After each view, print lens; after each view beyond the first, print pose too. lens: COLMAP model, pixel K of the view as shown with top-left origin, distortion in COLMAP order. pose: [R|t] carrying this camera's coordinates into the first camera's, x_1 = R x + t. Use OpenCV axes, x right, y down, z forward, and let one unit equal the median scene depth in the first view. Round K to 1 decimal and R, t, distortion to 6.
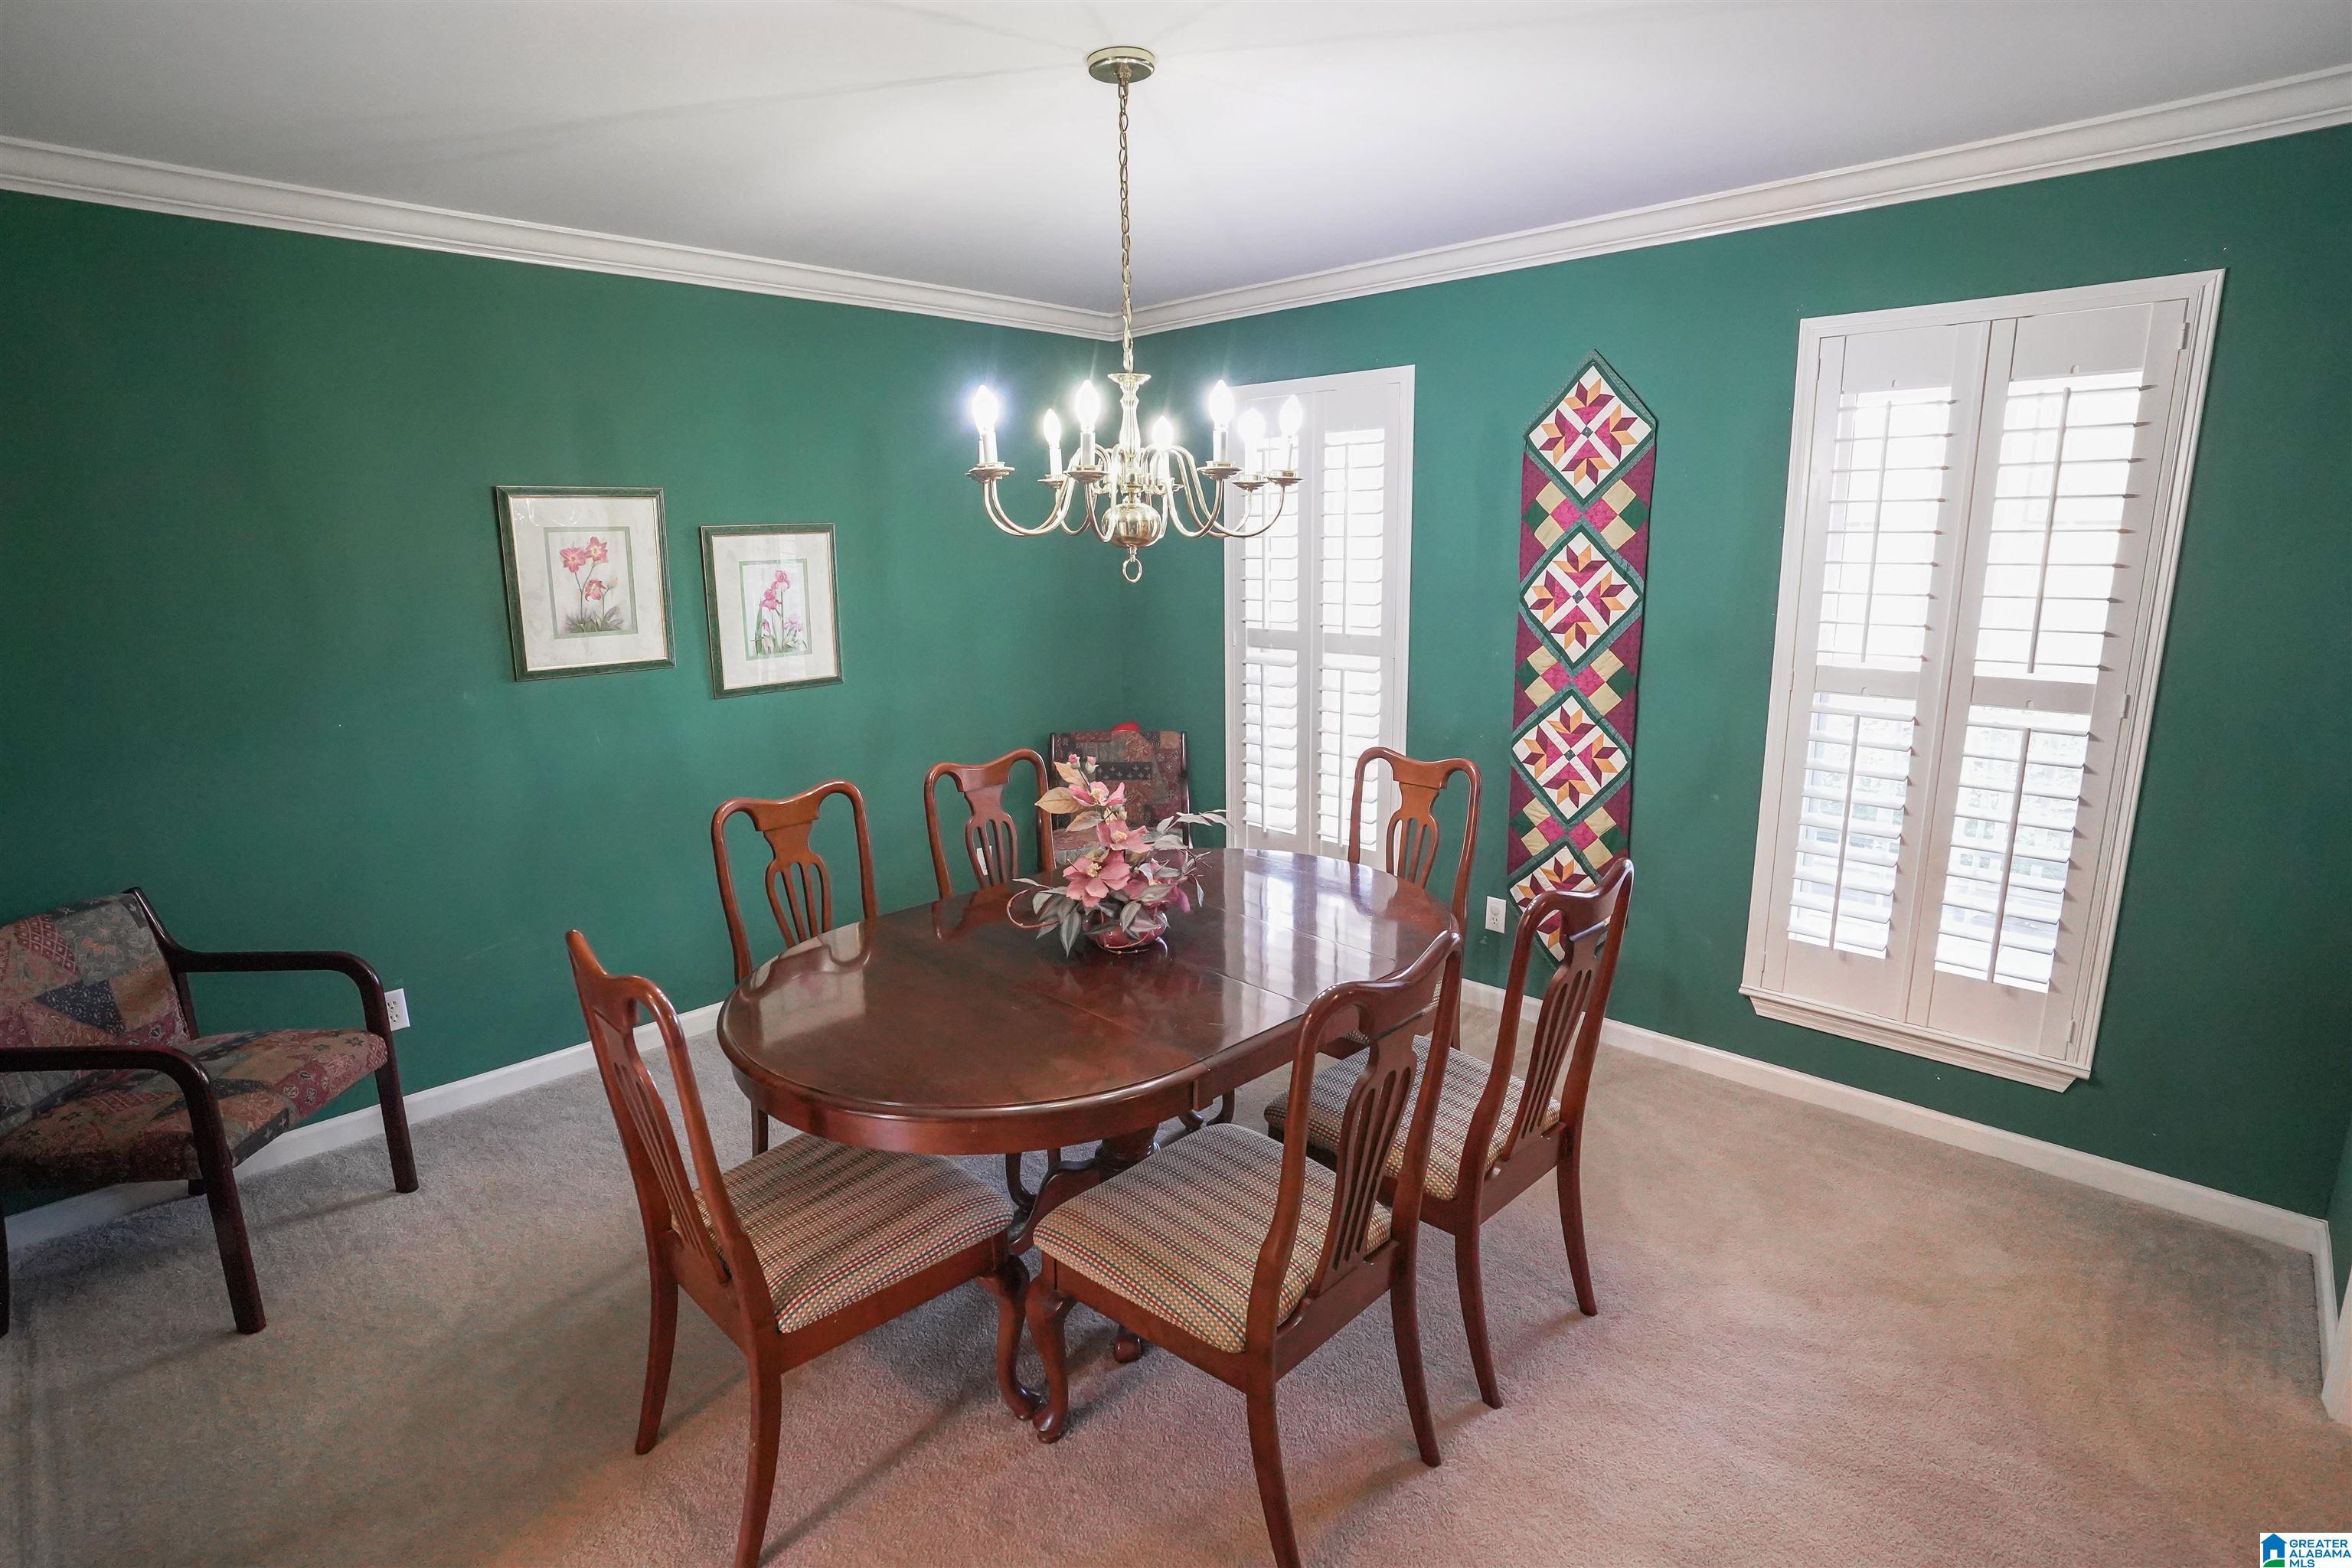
lens RADIAL K [[1198.3, 0, 1195.2], [0, 1198.3, 782.6], [0, 0, 1]] dist [-0.085927, 0.041676]
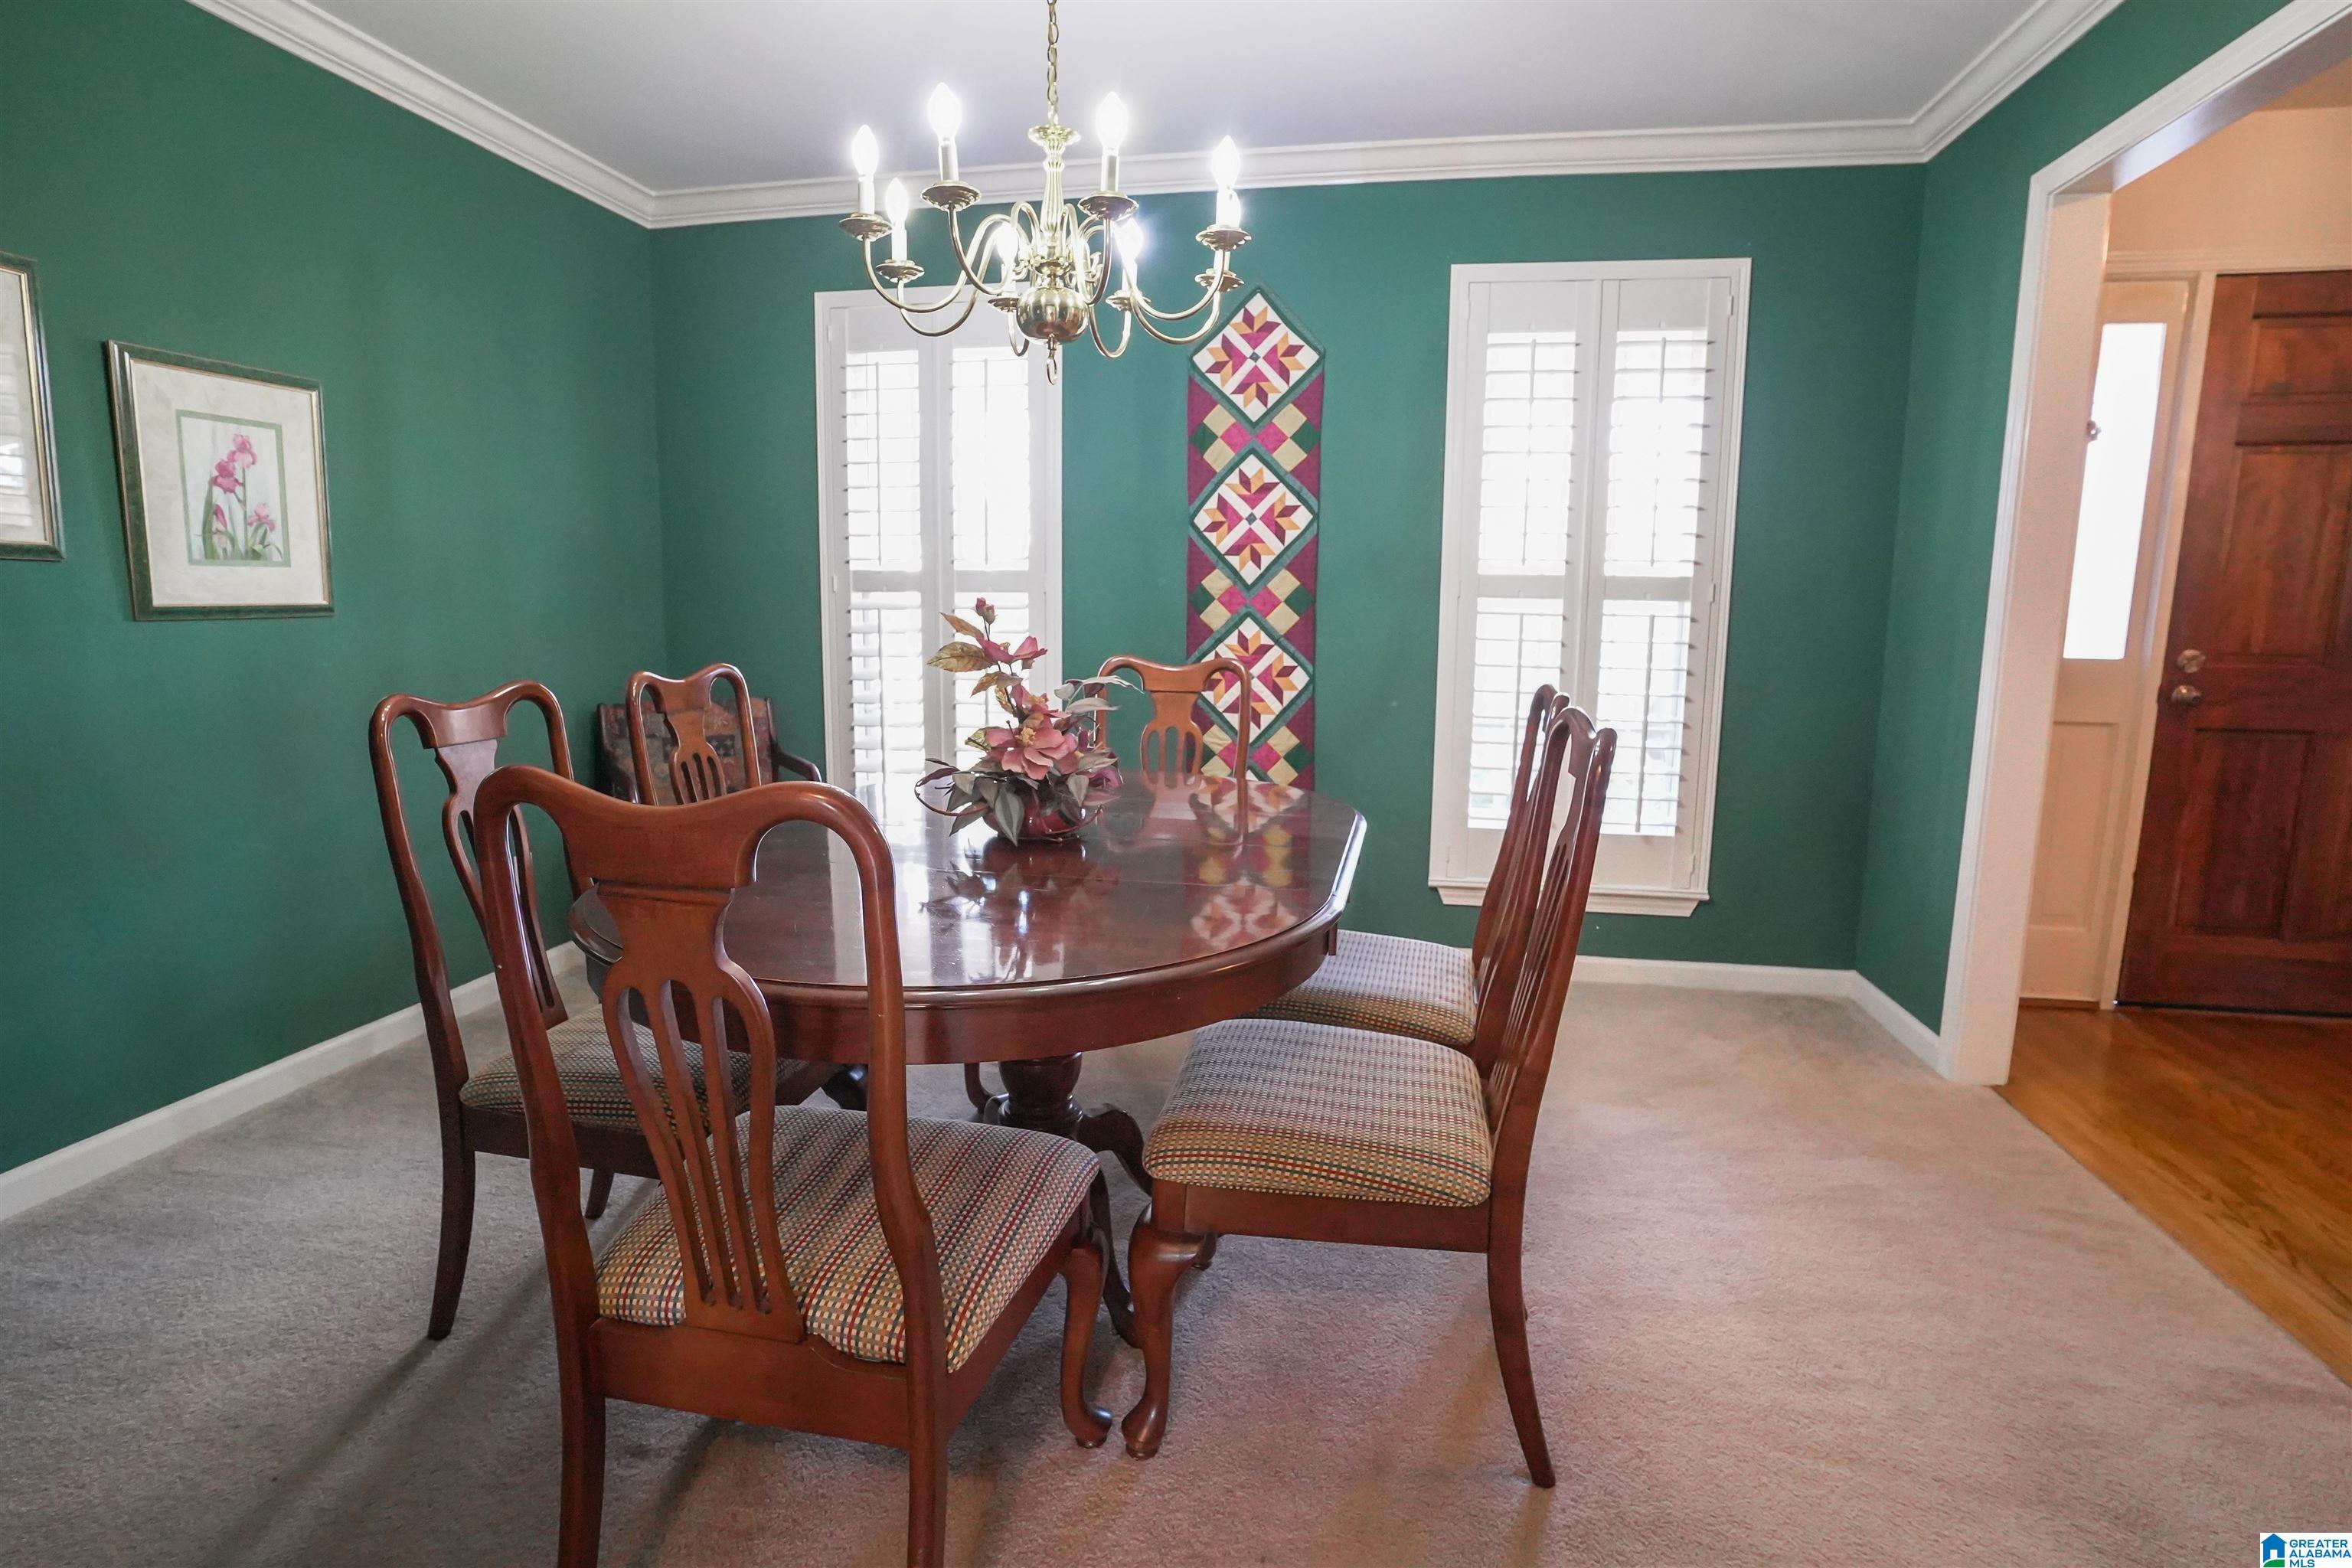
lens RADIAL K [[1198.3, 0, 1195.2], [0, 1198.3, 782.6], [0, 0, 1]] dist [-0.085927, 0.041676]
pose [[0.827469, -0.065218, 0.557711, -0.302314], [0.099354, 0.994566, -0.031108, 0.095304], [-0.552651, 0.081152, 0.829452, 0.200251]]
